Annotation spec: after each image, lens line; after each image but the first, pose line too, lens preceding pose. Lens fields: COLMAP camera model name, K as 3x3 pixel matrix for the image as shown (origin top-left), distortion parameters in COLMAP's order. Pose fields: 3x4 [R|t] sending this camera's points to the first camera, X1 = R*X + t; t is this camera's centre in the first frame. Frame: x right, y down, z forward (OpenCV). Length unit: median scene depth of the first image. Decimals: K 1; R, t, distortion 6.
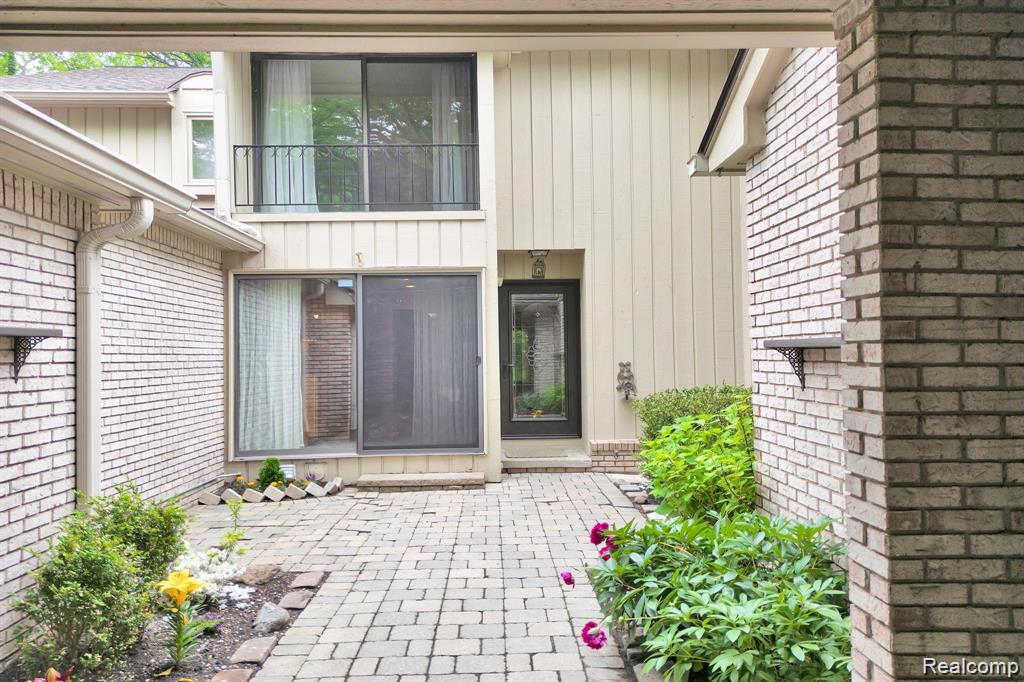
lens RADIAL K [[723.1, 0, 517.4], [0, 723.1, 335.5], [0, 0, 1]] dist [0.012030, -0.004077]
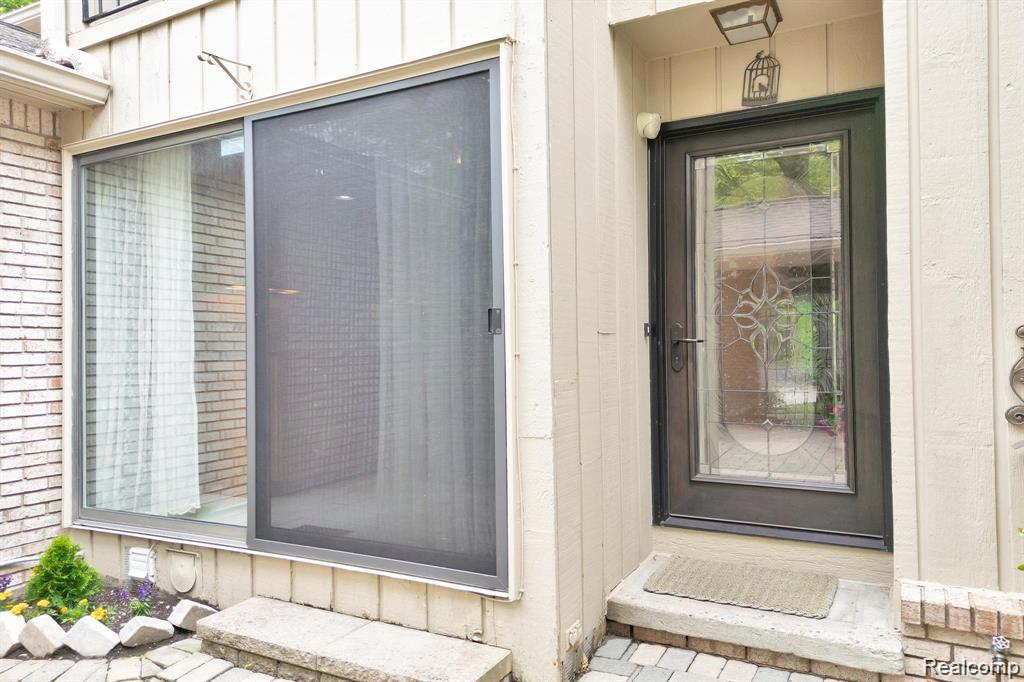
lens RADIAL K [[723.1, 0, 517.4], [0, 723.1, 335.5], [0, 0, 1]] dist [0.012030, -0.004077]
pose [[0.862346, -0.005945, -0.506285, 0.124304], [0.013349, 0.999850, 0.010996, 0.037432], [0.506144, -0.016241, 0.862296, 0.697690]]
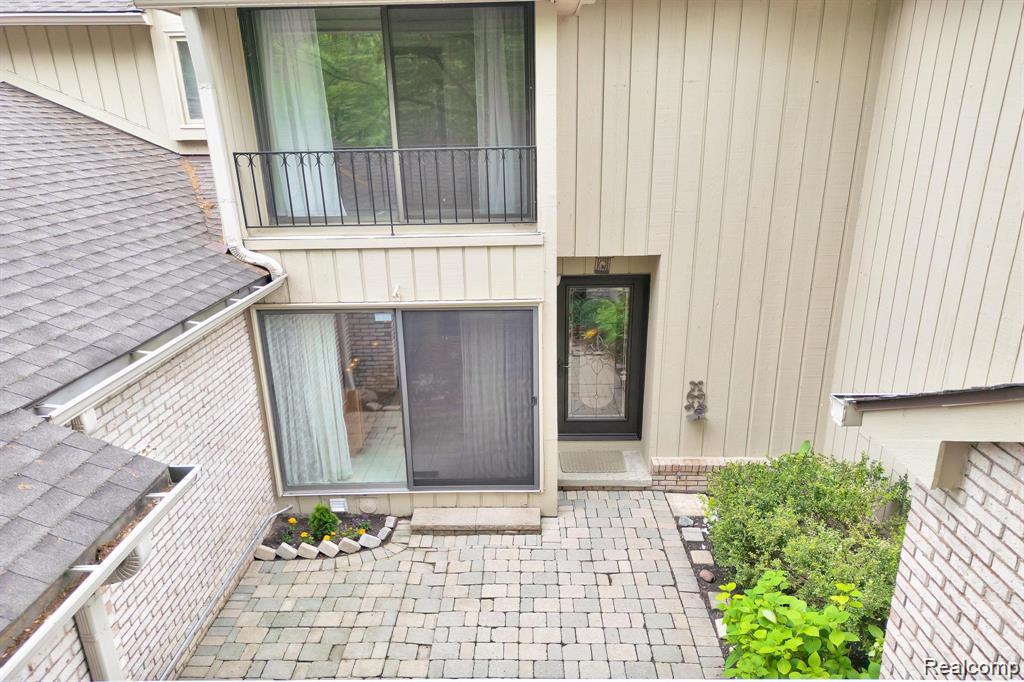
lens RADIAL K [[714.3, 0, 512.7], [0, 714.3, 382.0], [0, 0, 1]] dist [0.030479, -0.002502]
pose [[0.998096, 0.017374, -0.059174, -0.028084], [0.006148, 0.926692, 0.375772, -0.317277], [0.061365, -0.375420, 0.924821, 0.176887]]
